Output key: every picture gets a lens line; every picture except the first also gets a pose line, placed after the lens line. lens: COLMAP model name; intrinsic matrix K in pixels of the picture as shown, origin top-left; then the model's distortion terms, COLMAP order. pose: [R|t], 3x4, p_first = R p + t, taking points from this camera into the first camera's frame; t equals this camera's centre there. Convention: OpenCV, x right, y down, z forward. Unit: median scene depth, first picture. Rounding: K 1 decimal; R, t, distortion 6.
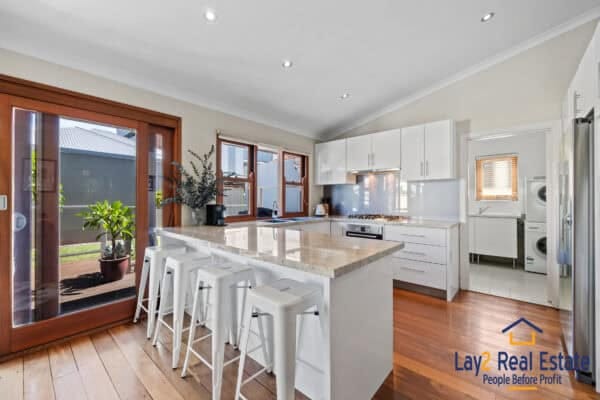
lens RADIAL K [[242.2, 0, 301.3], [0, 242.2, 196.6], [0, 0, 1]] dist [-0.001862, -0.000550]
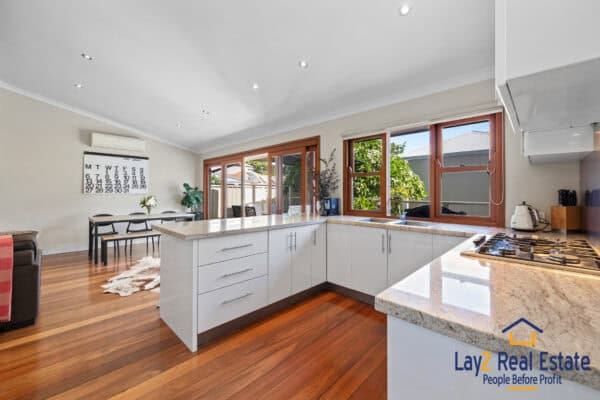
lens RADIAL K [[242.2, 0, 304.5], [0, 242.2, 191.1], [0, 0, 1]] dist [-0.001862, -0.000550]
pose [[-0.034820, -0.010172, -0.999342, 0.629795], [0.004892, 0.999934, -0.010349, 0.006753], [0.999382, -0.005249, -0.034768, 0.672937]]
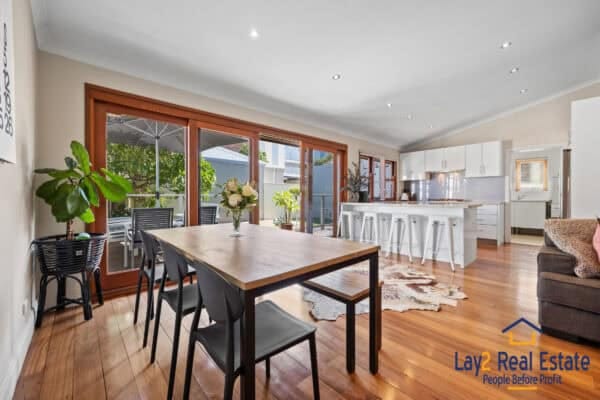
lens RADIAL K [[242.2, 0, 300.1], [0, 242.2, 197.5], [0, 0, 1]] dist [-0.001862, -0.000550]
pose [[0.994756, -0.000136, -0.102272, -0.471740], [0.001350, 0.999929, 0.011804, 0.044121], [0.102263, -0.011880, 0.994686, -0.652430]]
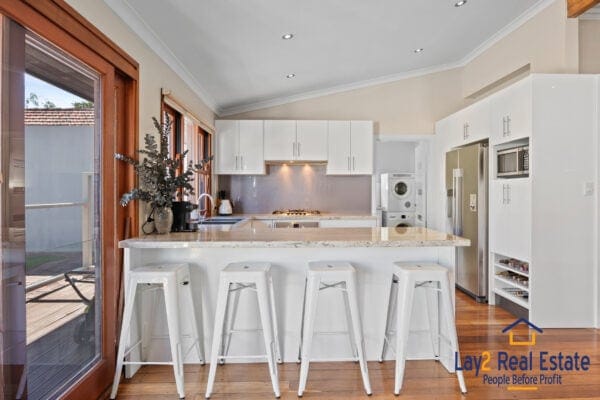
lens RADIAL K [[351.6, 0, 297.0], [0, 351.6, 195.3], [0, 0, 1]] dist [-0.002279, -0.000570]
pose [[0.741734, -0.005314, 0.670673, -0.565038], [-0.006143, 0.999873, 0.014717, -0.000898], [-0.670666, -0.015036, 0.741607, 0.028956]]
